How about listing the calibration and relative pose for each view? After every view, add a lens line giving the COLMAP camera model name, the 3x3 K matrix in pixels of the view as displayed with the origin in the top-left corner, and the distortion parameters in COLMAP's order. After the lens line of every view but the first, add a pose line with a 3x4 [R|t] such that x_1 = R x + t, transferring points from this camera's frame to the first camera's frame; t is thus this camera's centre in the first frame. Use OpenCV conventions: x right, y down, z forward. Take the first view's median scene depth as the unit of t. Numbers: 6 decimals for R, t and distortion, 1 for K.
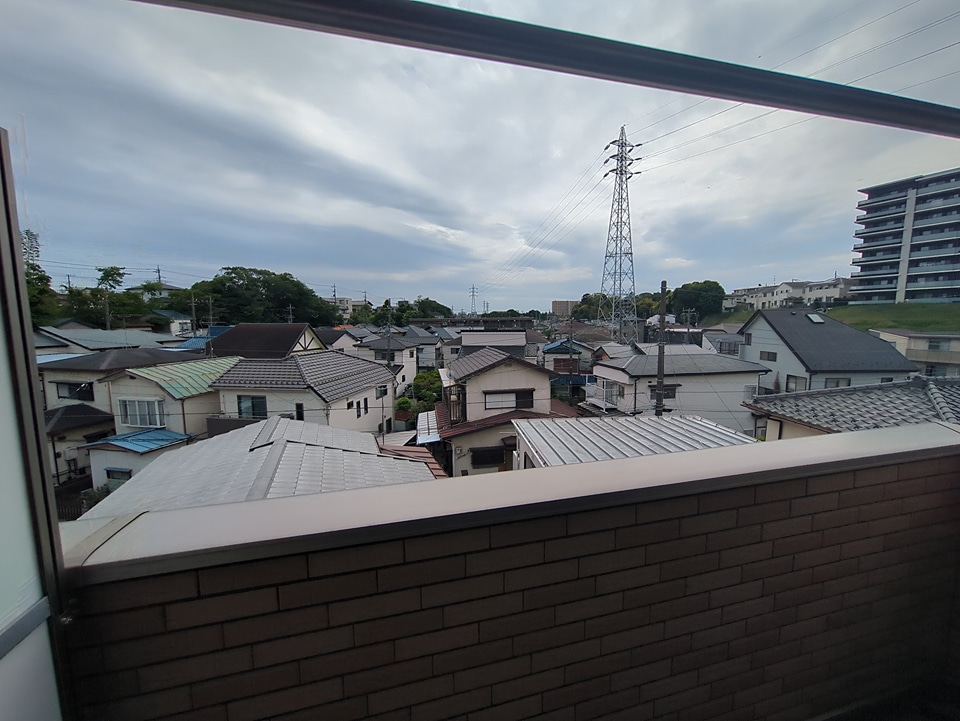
lens RADIAL K [[376.2, 0, 483.5], [0, 376.2, 362.9], [0, 0, 1]] dist [-0.002071, 0.000892]
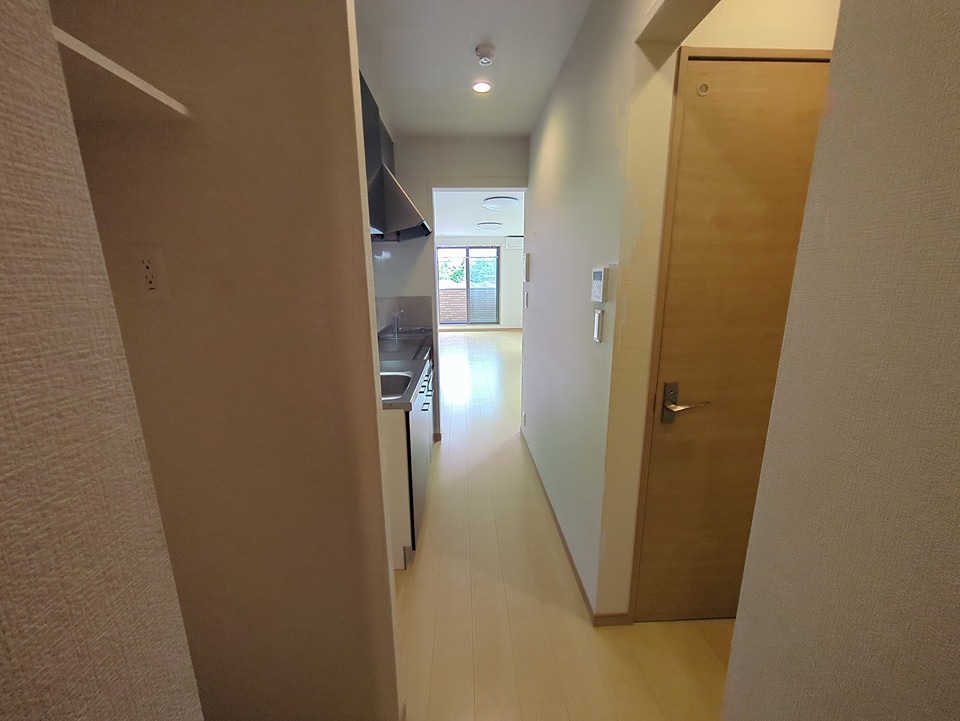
lens RADIAL K [[375.7, 0, 482.3], [0, 375.7, 361.0], [0, 0, 1]] dist [-0.000915, 0.000674]
pose [[0.979079, 0.044235, -0.198614, 0.065322], [-0.022824, 0.993799, 0.108824, 0.028300], [0.202196, -0.102014, 0.974017, -0.222270]]
